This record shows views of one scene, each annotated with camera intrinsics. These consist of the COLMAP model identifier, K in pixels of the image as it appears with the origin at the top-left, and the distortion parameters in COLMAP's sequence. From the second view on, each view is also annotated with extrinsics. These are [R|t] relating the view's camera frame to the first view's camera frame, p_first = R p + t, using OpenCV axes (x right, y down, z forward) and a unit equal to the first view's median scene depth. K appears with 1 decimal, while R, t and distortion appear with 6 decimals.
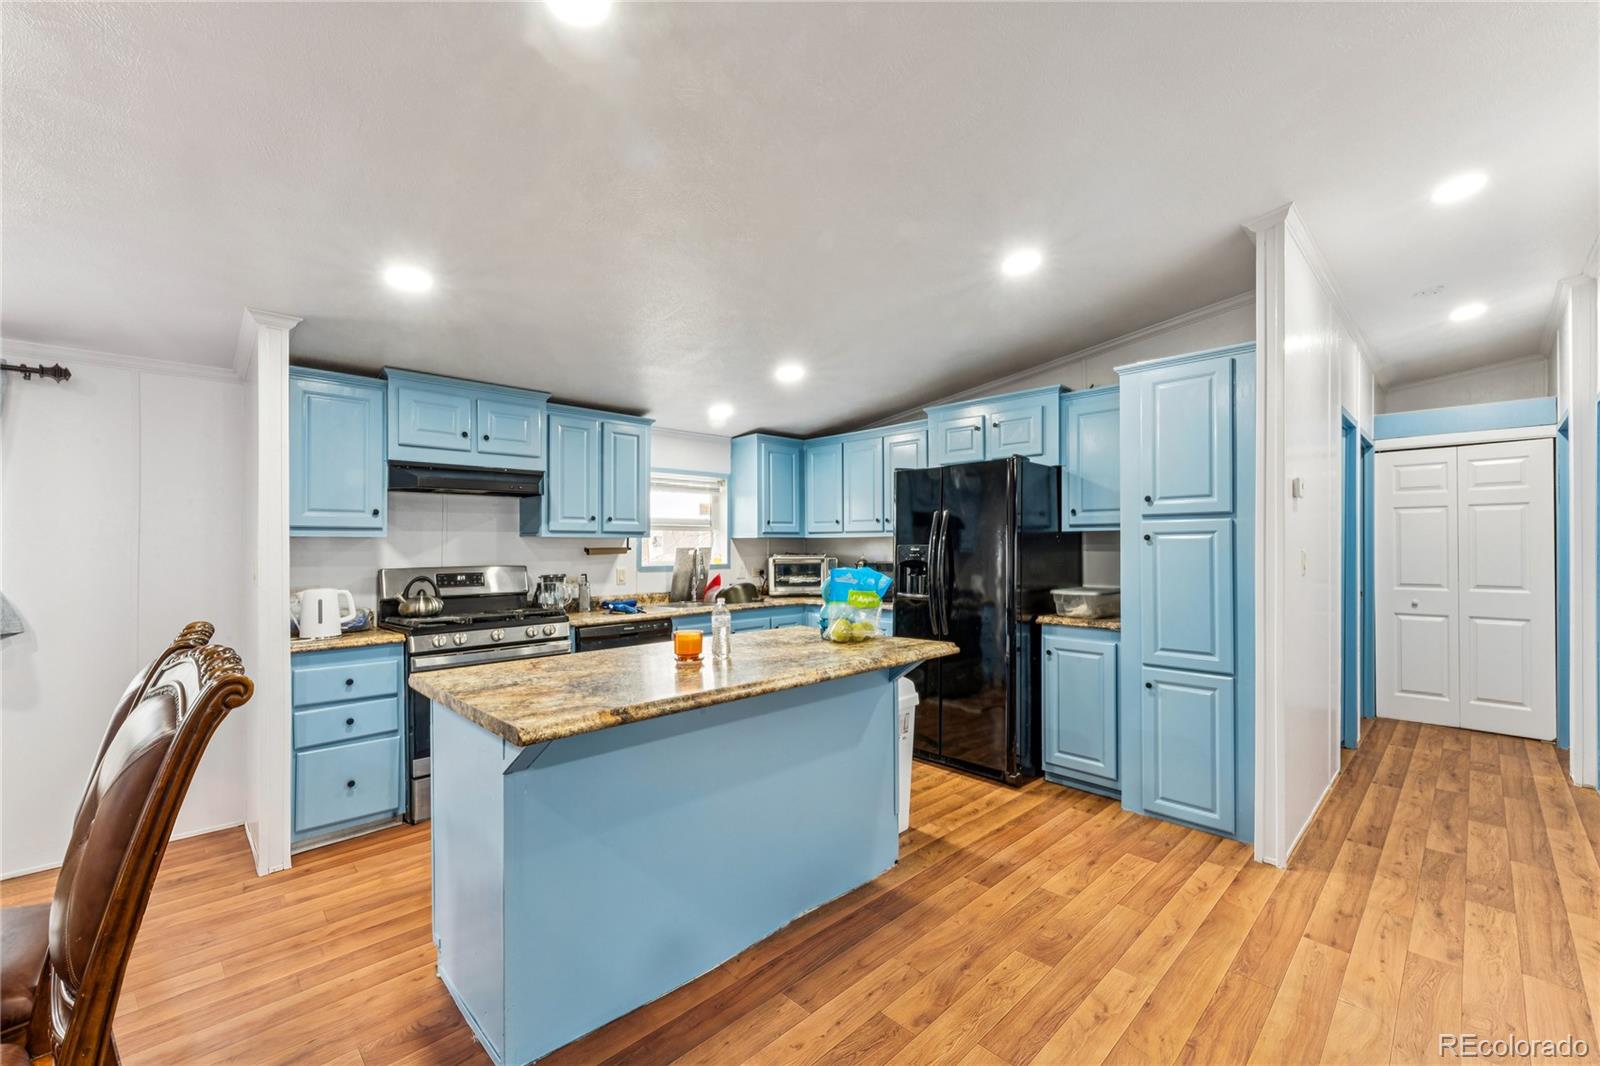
lens RADIAL K [[656.3, 0, 813.5], [0, 656.3, 541.4], [0, 0, 1]] dist [0.003272, -0.001461]
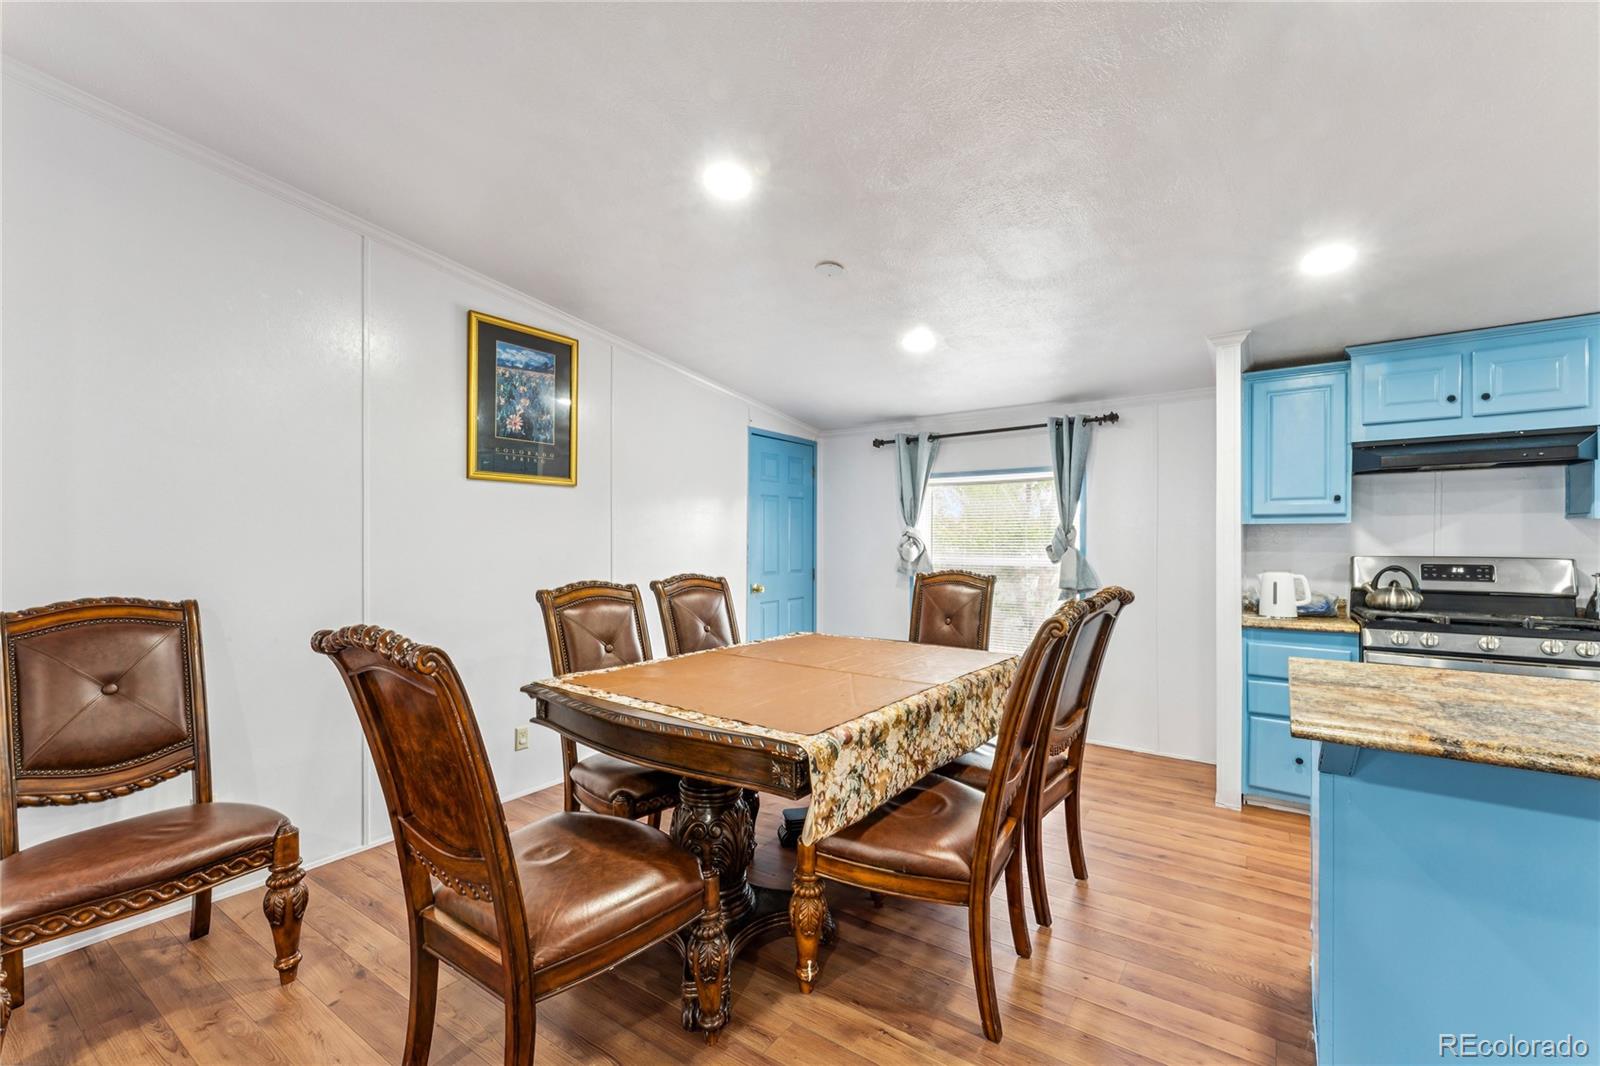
lens RADIAL K [[656.3, 0, 798.6], [0, 656.3, 536.5], [0, 0, 1]] dist [0.003272, -0.001461]
pose [[0.147960, 0.002907, -0.988989, 0.172364], [0.010273, 0.999937, 0.004477, 0.000384], [0.988940, -0.010823, 0.147921, 0.052408]]
